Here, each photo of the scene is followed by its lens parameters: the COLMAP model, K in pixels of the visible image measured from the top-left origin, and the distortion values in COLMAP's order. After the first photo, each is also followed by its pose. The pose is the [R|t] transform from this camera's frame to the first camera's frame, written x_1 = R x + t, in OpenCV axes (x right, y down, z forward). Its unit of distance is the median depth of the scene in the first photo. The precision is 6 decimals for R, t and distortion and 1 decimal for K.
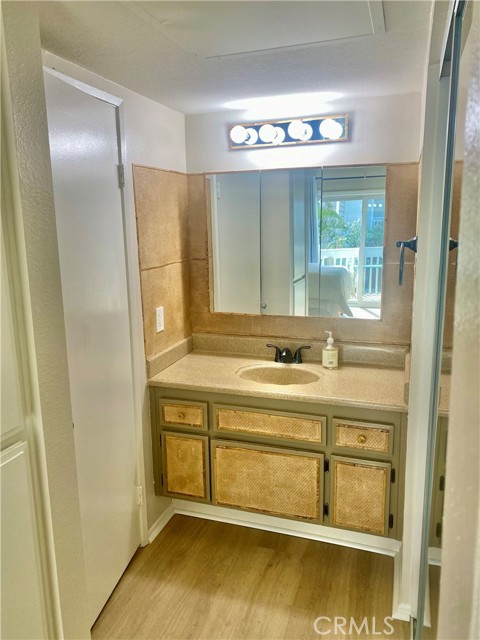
lens RADIAL K [[482.2, 0, 240.0], [0, 482.2, 320.0], [0, 0, 1]] dist [0.005135, -0.042288]
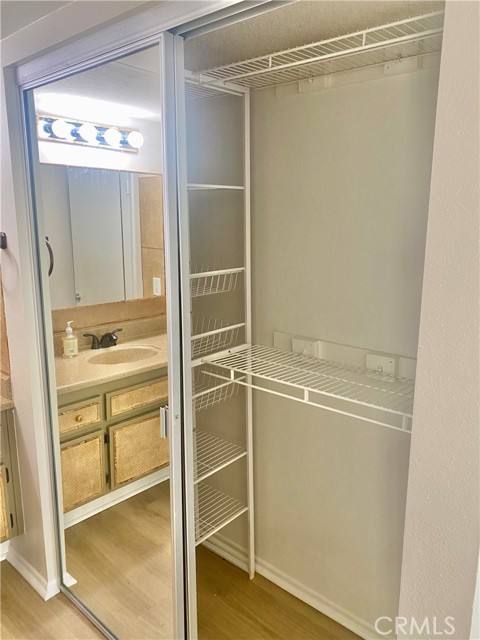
lens RADIAL K [[482.2, 0, 240.0], [0, 482.2, 320.0], [0, 0, 1]] dist [0.005135, -0.042288]
pose [[0.385027, -0.163701, 0.908271, -0.758051], [0.164284, 0.980583, 0.107092, -0.037682], [-0.908166, 0.107981, 0.404445, 0.281137]]
